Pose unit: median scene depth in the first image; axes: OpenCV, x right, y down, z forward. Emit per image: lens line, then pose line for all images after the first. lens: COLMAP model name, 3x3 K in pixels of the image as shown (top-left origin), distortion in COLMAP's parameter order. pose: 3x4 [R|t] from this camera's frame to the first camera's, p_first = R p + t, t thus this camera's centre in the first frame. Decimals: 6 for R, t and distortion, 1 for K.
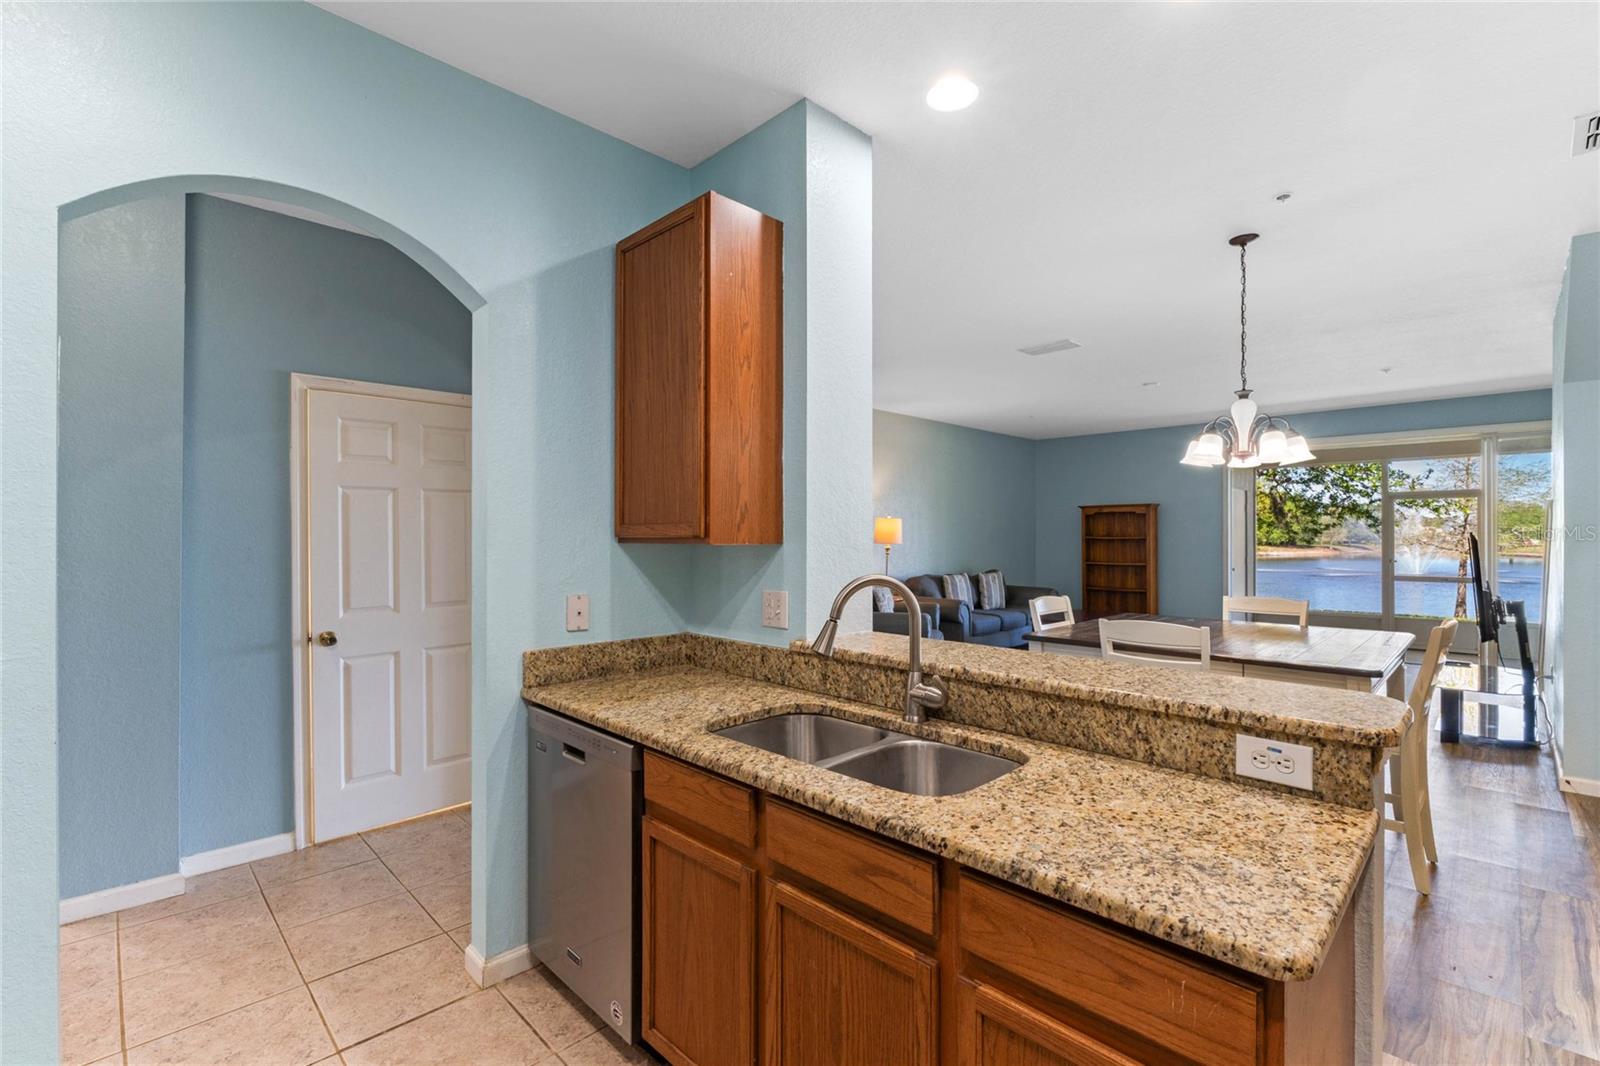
lens RADIAL K [[685.2, 0, 796.4], [0, 685.2, 534.6], [0, 0, 1]] dist [0.013336, -0.000574]
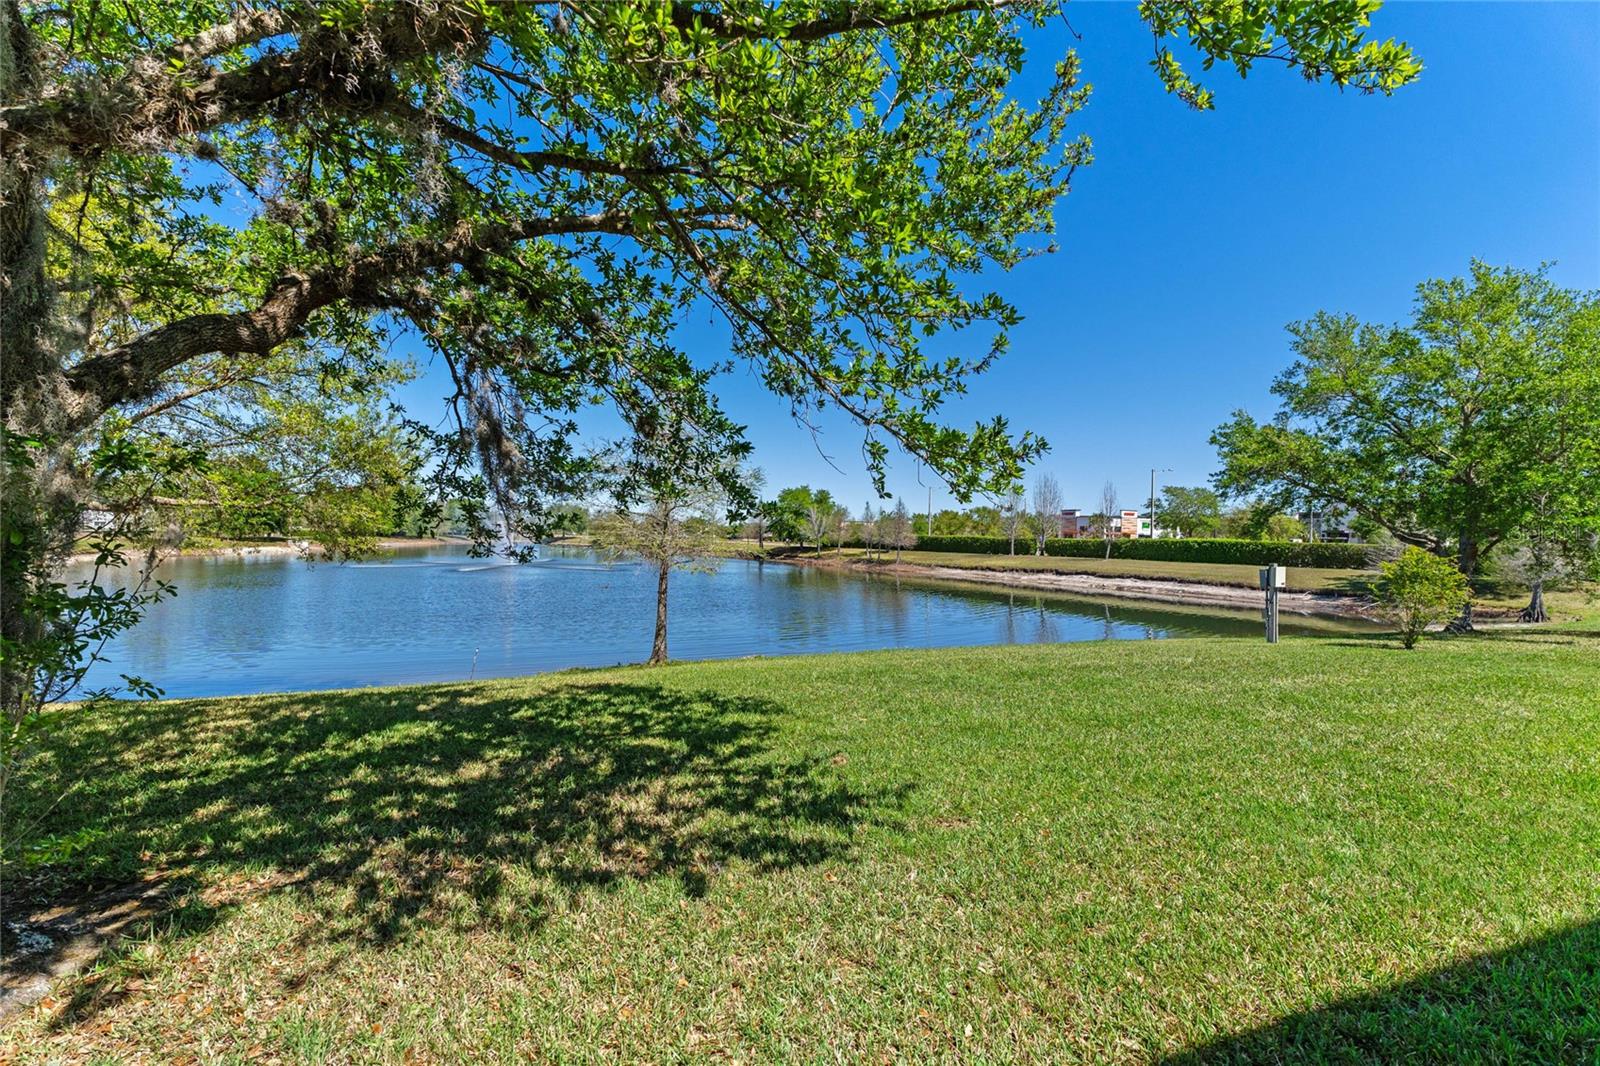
lens RADIAL K [[685.2, 0, 796.7], [0, 685.2, 531.3], [0, 0, 1]] dist [0.013336, -0.000574]
pose [[0.411645, 0.007581, 0.911313, 0.557132], [-0.017396, 0.999849, -0.000460, -0.008973], [-0.911178, -0.015664, 0.411714, 0.858436]]
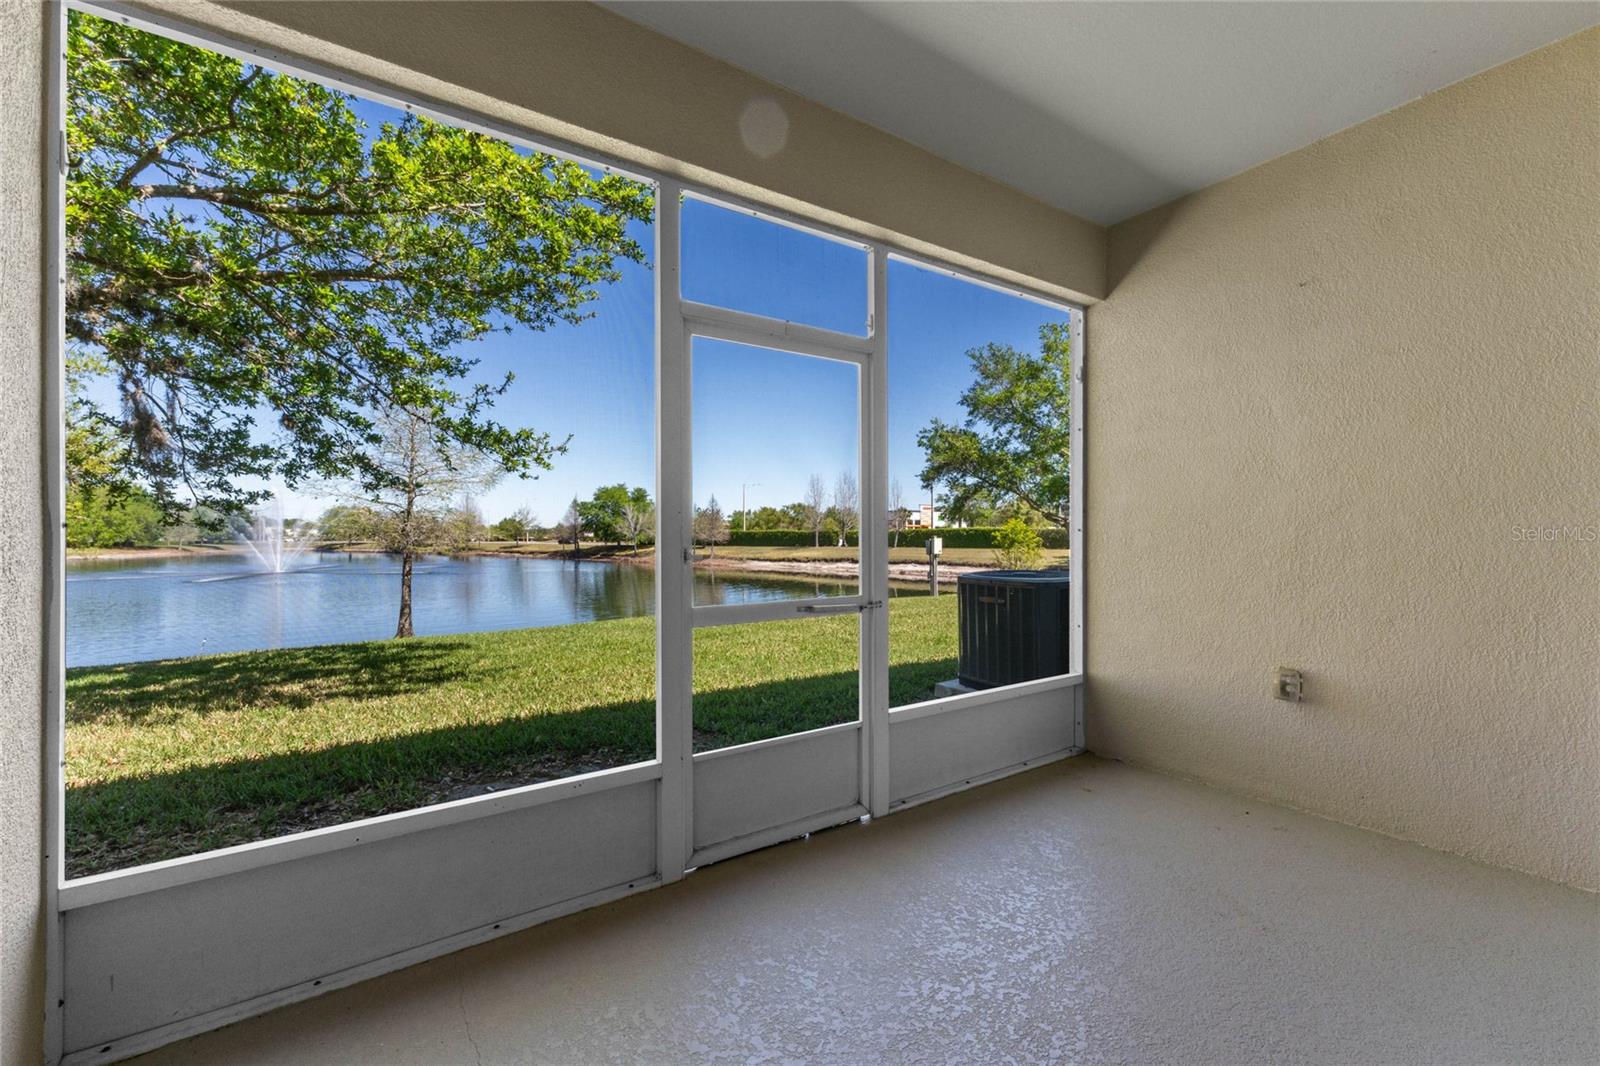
lens RADIAL K [[685.2, 0, 805.2], [0, 685.2, 537.4], [0, 0, 1]] dist [0.013336, -0.000574]
pose [[0.172784, -0.008329, 0.984925, 0.422067], [0.004204, 0.999961, 0.007718, 0.019113], [-0.984951, 0.002807, 0.172812, 0.633124]]
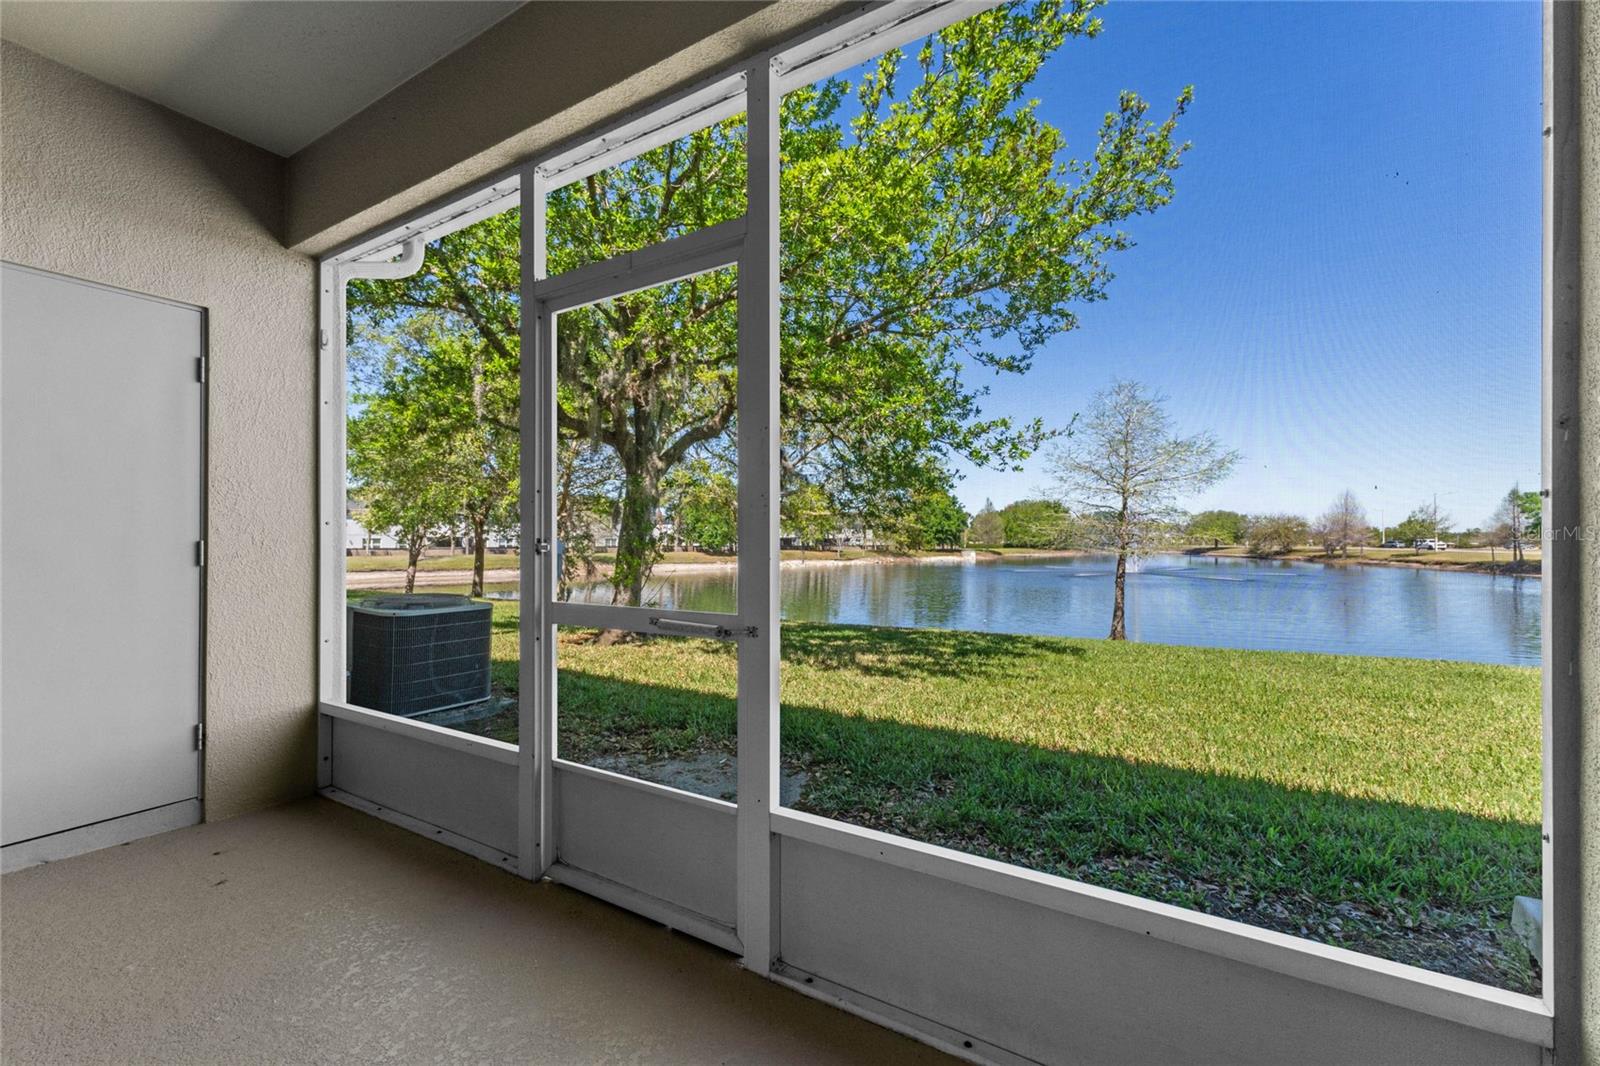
lens RADIAL K [[685.2, 0, 786.0], [0, 685.2, 534.7], [0, 0, 1]] dist [0.013336, -0.000574]
pose [[0.974529, -0.001178, 0.224258, 0.631597], [0.003081, 0.999962, -0.008134, 0.024463], [-0.224240, 0.008618, 0.974496, 0.502291]]
